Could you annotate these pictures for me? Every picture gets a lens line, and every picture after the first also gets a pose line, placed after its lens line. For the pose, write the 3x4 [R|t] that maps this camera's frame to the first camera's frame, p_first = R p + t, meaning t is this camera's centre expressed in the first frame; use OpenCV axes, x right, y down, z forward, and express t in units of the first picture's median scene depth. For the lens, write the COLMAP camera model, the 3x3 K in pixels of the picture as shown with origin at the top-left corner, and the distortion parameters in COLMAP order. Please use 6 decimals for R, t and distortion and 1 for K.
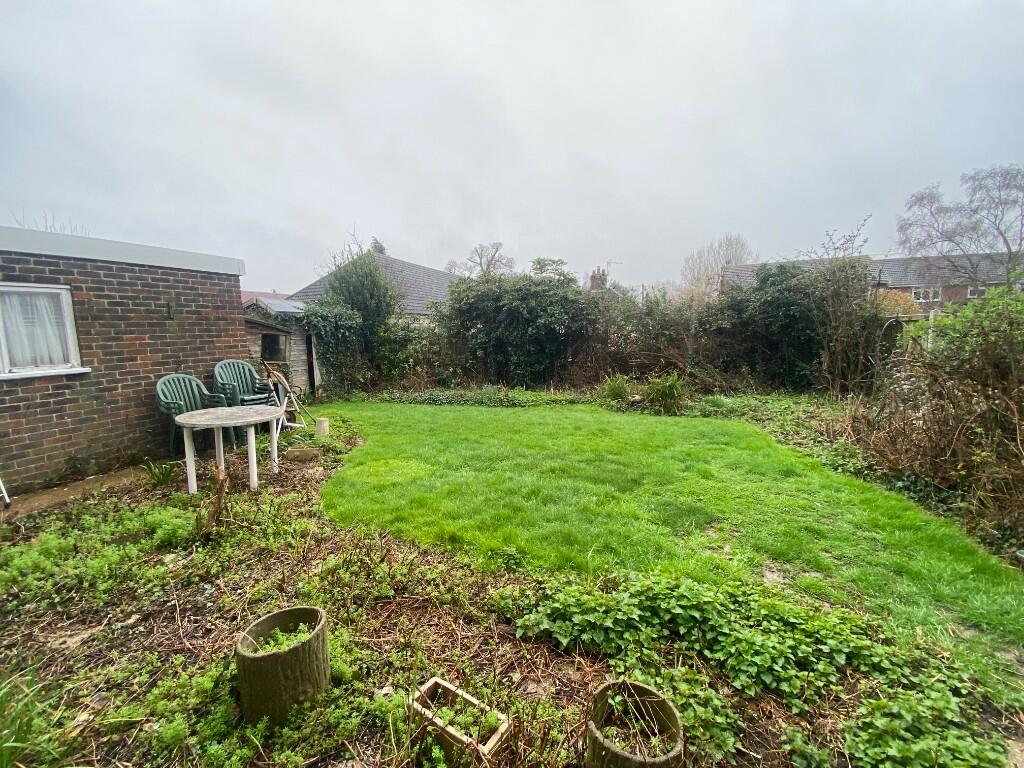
lens RADIAL K [[420.4, 0, 512.0], [0, 420.4, 384.0], [0, 0, 1]] dist [0.028098, -0.022461]
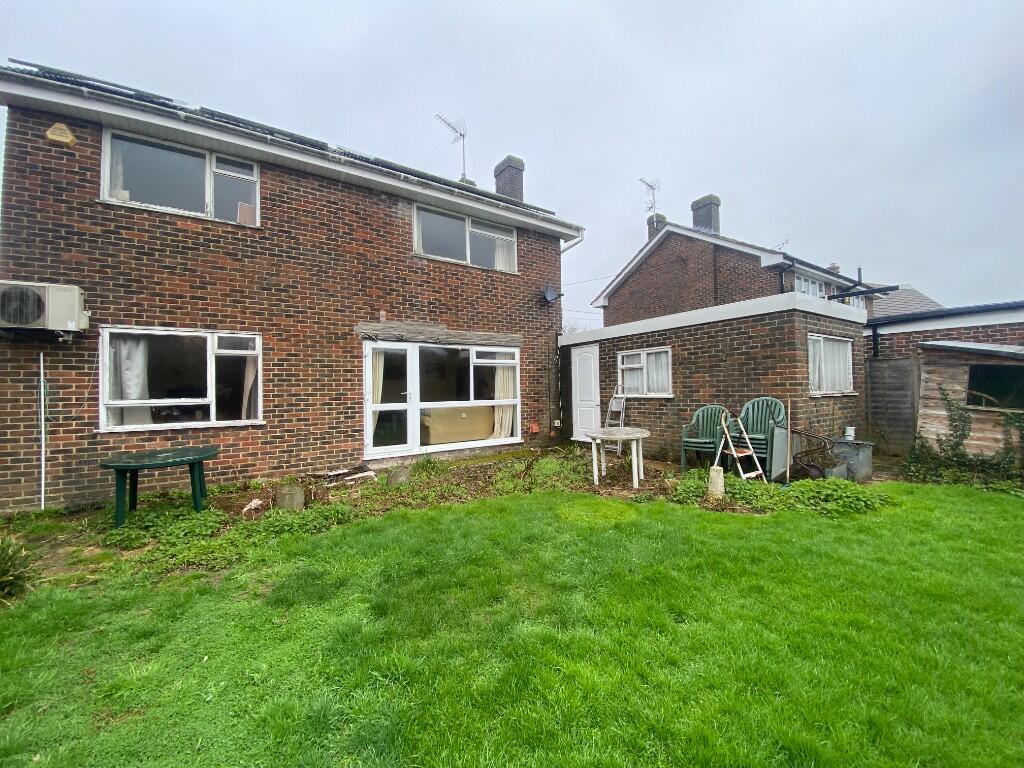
lens RADIAL K [[420.4, 0, 512.0], [0, 420.4, 384.0], [0, 0, 1]] dist [0.028098, -0.022461]
pose [[-0.566896, 0.033028, -0.823127, 0.598903], [-0.063355, 0.994489, 0.083537, -0.157662], [0.821349, 0.099506, -0.561680, 1.249380]]
